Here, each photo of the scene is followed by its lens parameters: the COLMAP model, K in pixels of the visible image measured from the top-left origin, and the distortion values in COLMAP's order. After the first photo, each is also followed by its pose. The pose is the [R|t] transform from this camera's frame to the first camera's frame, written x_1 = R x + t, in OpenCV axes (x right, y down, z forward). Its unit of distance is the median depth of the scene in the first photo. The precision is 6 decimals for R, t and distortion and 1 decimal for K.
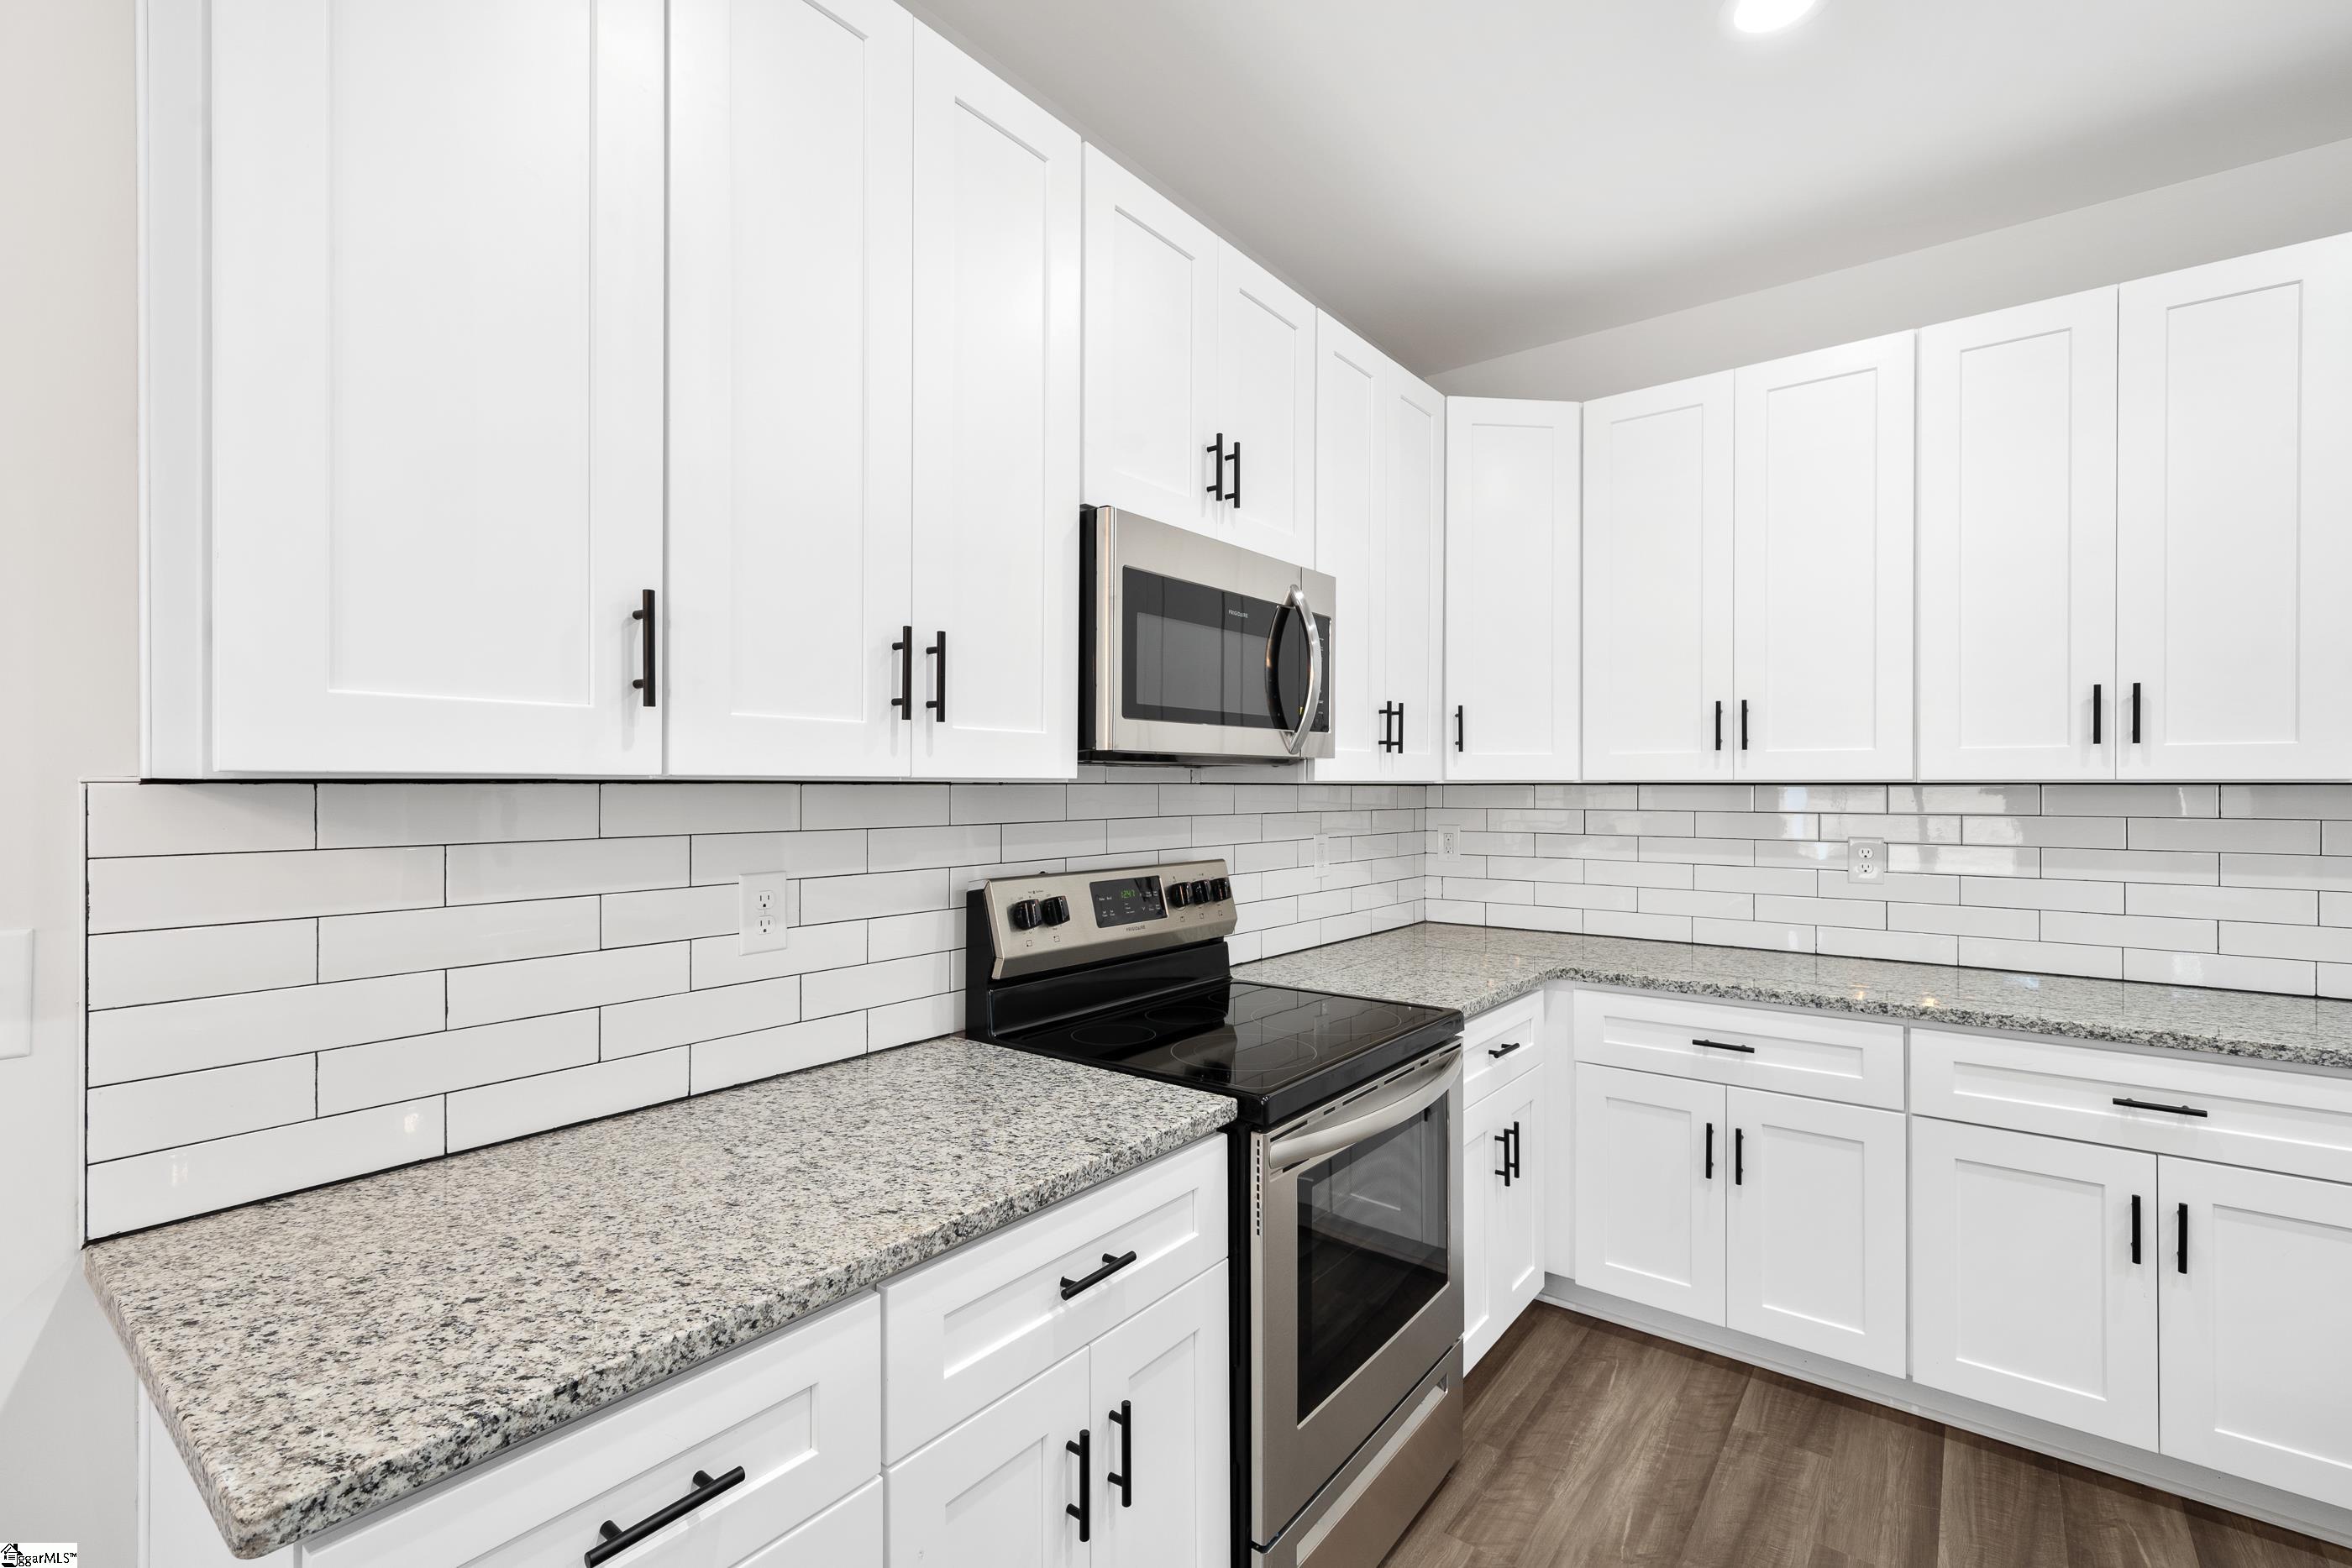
lens RADIAL K [[1032.8, 0, 1163.9], [0, 1032.8, 784.6], [0, 0, 1]] dist [0.005290, 0.001027]
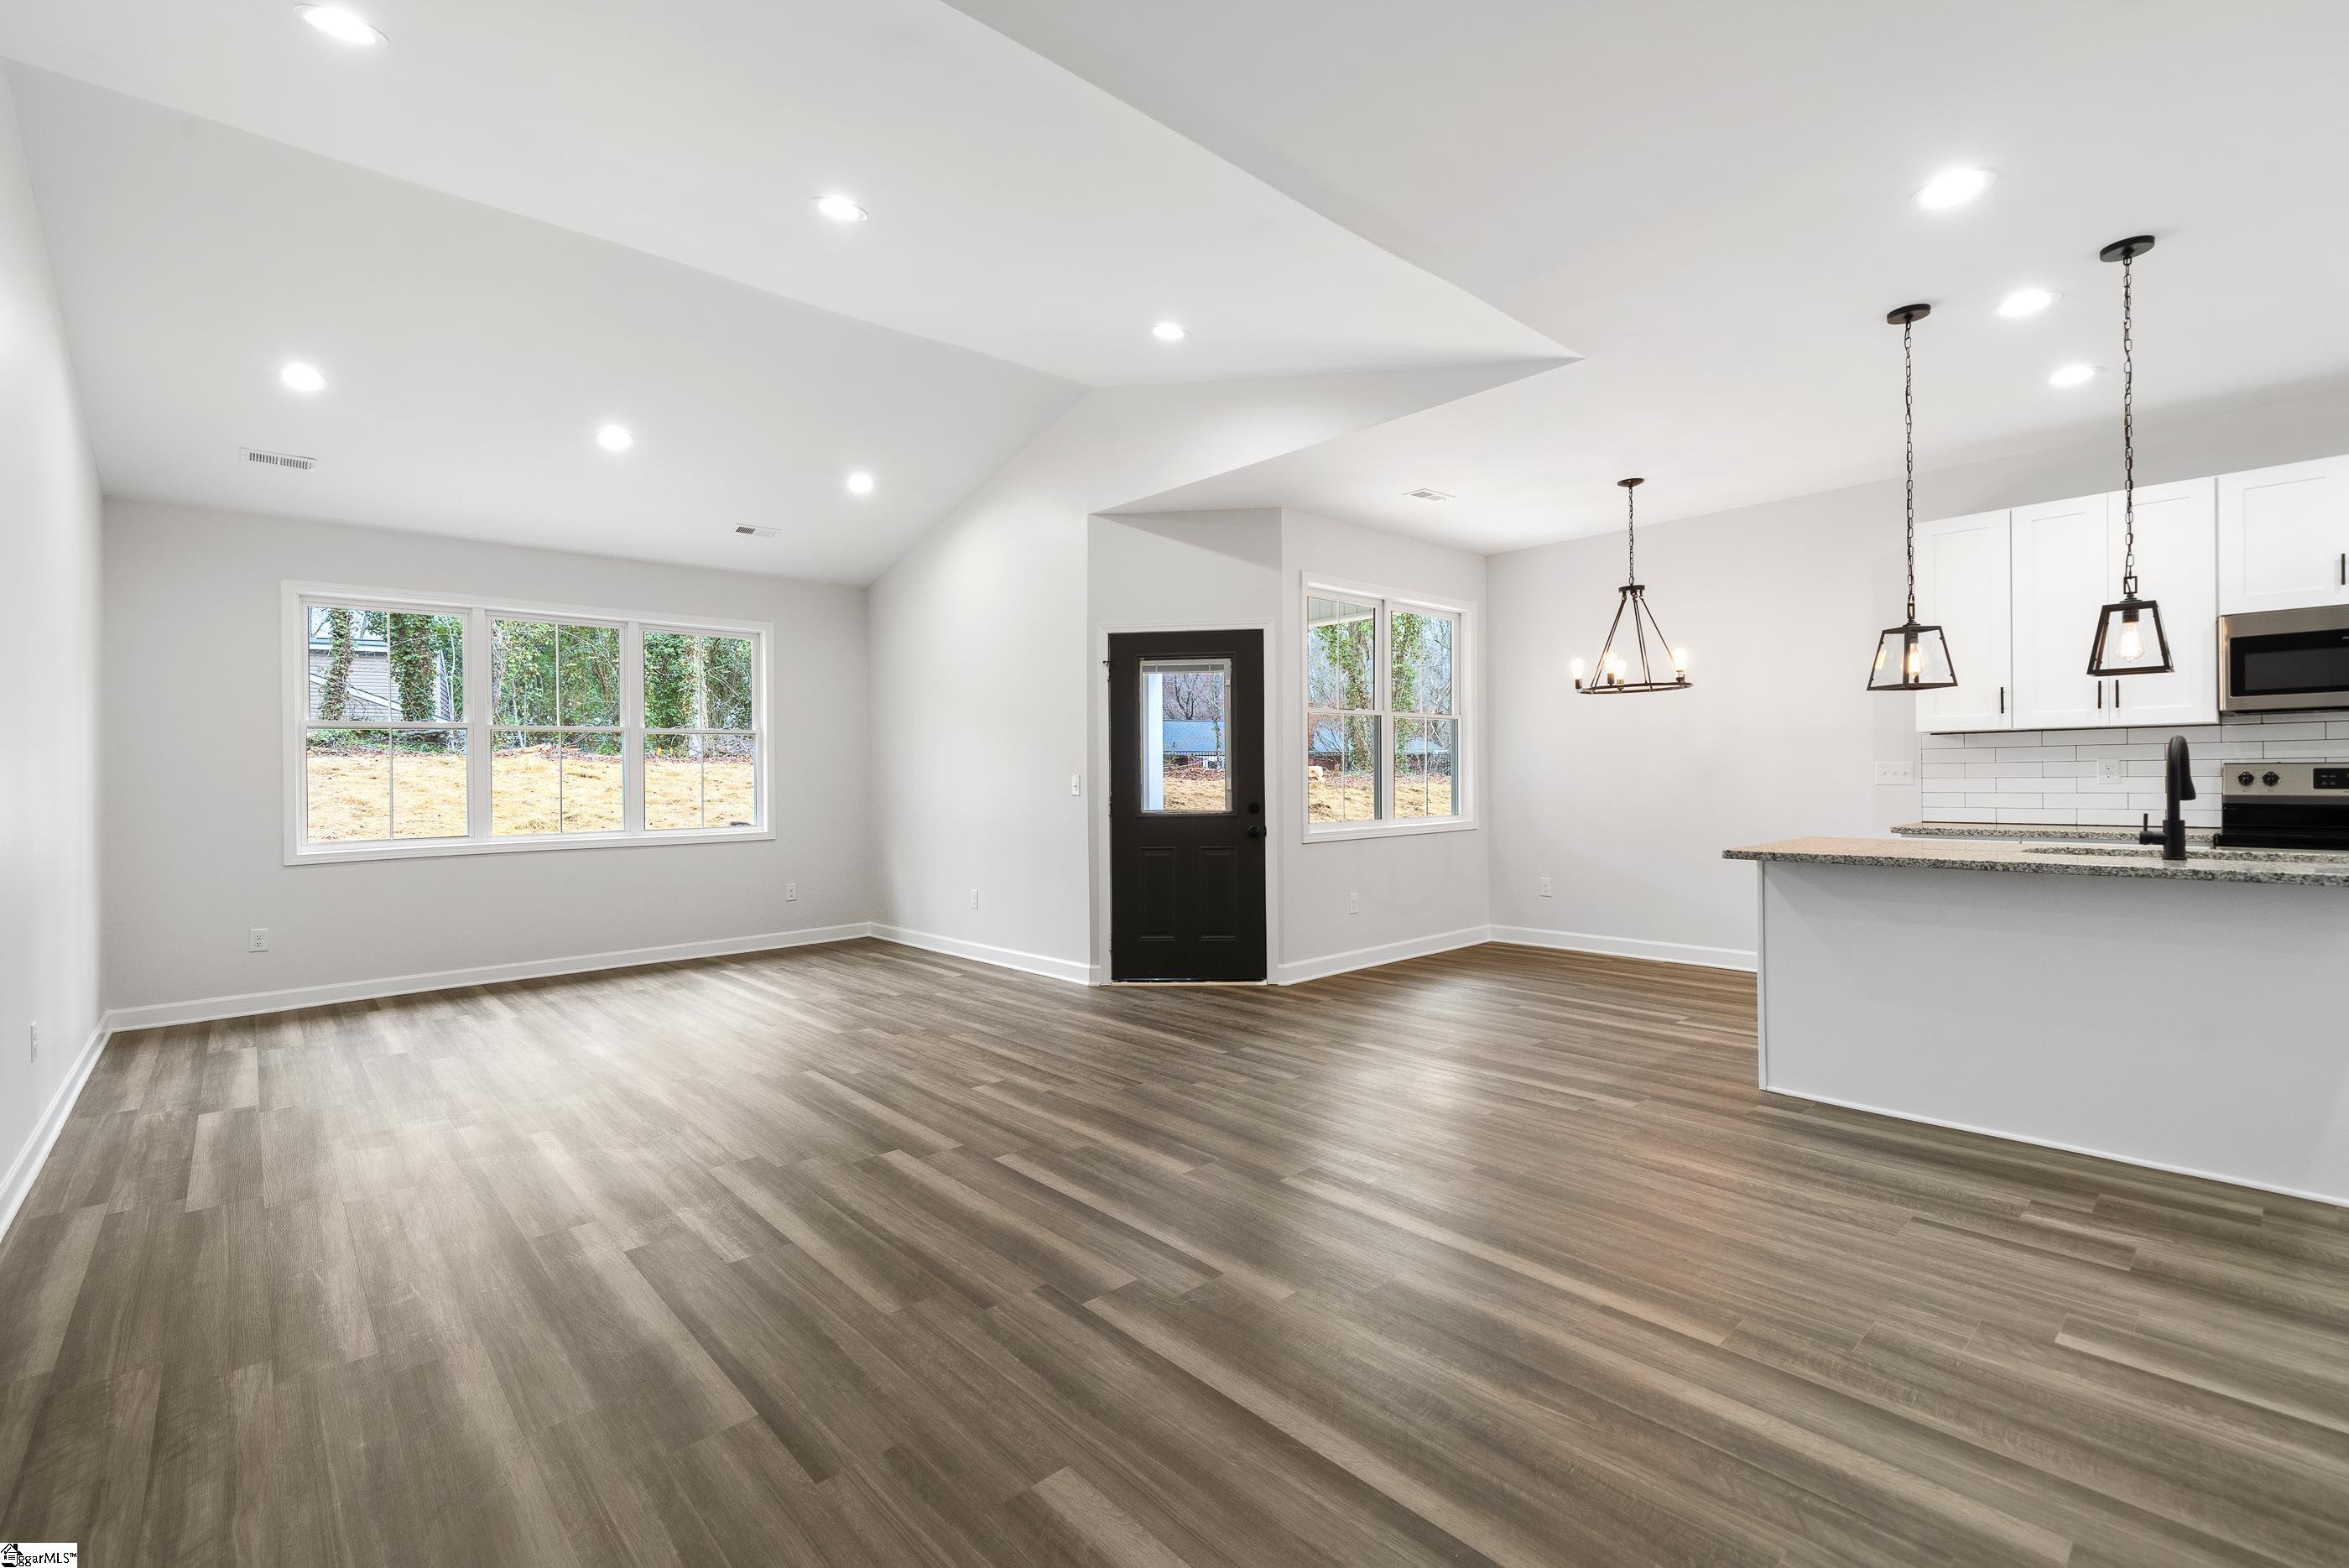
lens RADIAL K [[1031.6, 0, 1162.5], [0, 1031.6, 784.6], [0, 0, 1]] dist [0.005290, 0.001027]
pose [[-0.171591, 0.008991, -0.985127, 2.653352], [0.015510, 0.999859, 0.006424, 0.084541], [0.985046, -0.014177, -0.171706, -1.057556]]
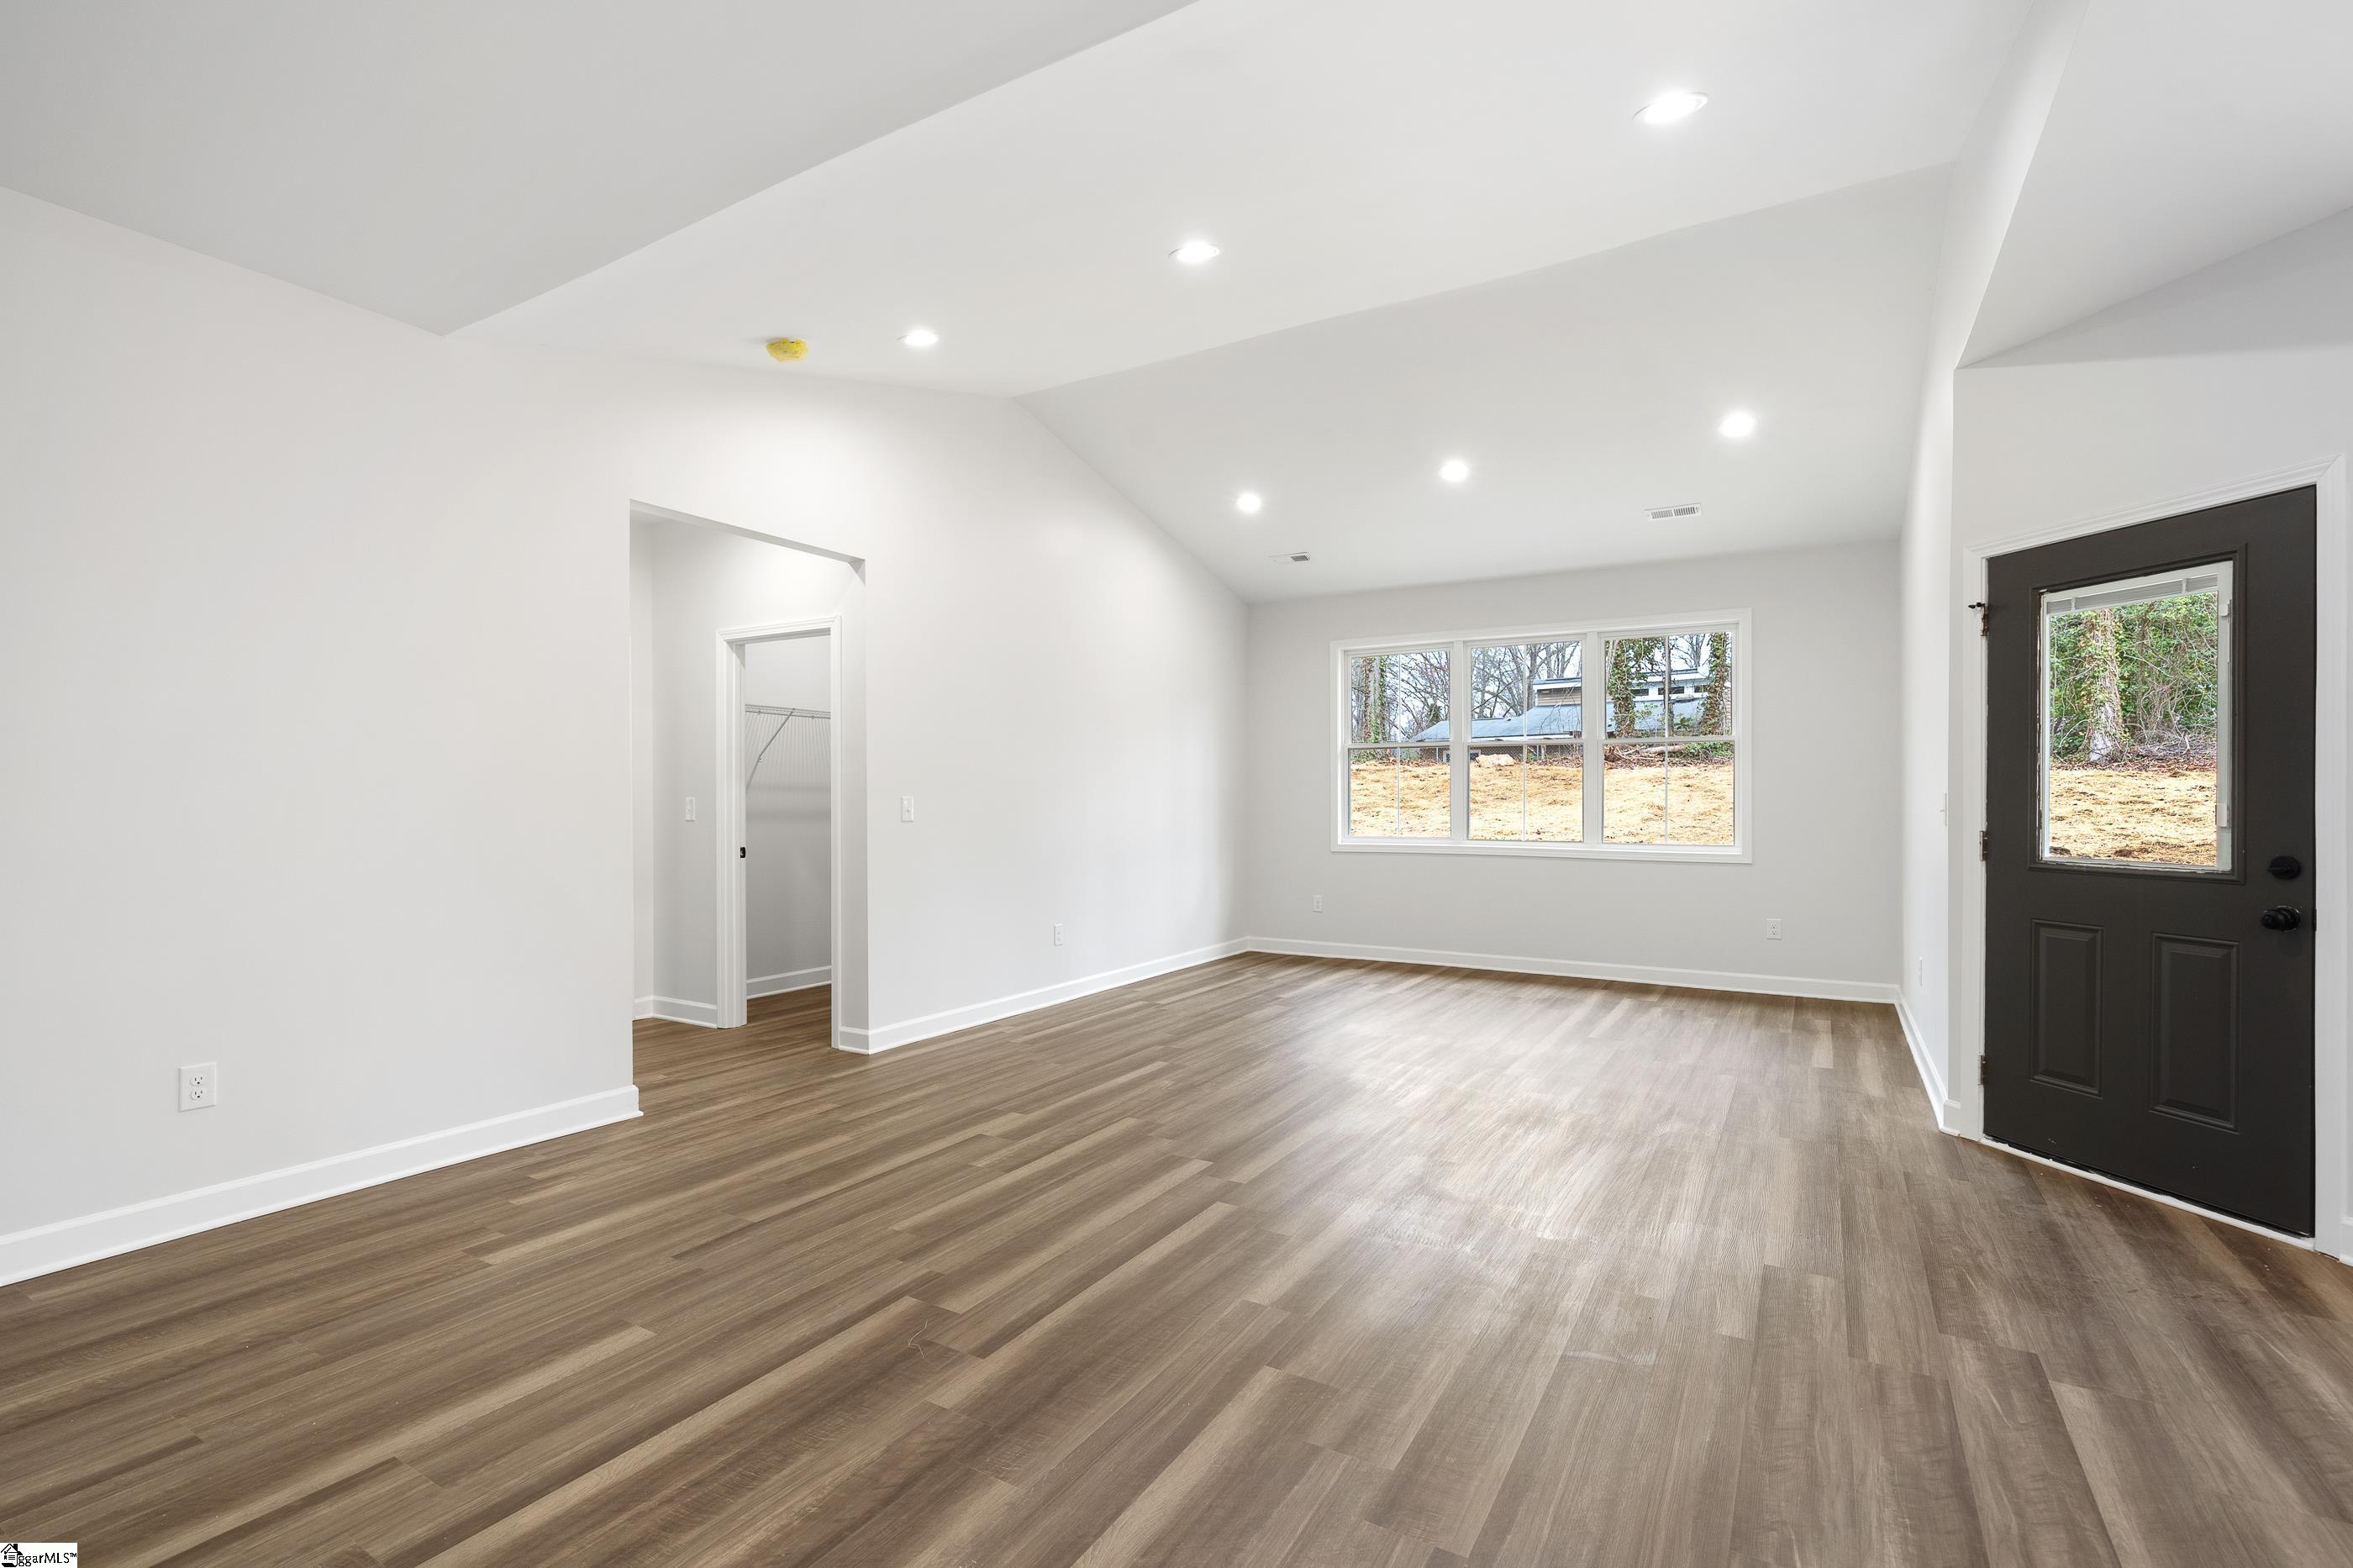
lens RADIAL K [[1065.7, 0, 1178.3], [0, 1065.7, 799.7], [0, 0, 1]] dist [-0.000269, 0.000304]
pose [[-0.992229, -0.001540, -0.124418, 1.297015], [-0.002048, 0.999990, 0.003960, 0.079545], [0.124411, 0.004184, -0.992222, -0.007302]]
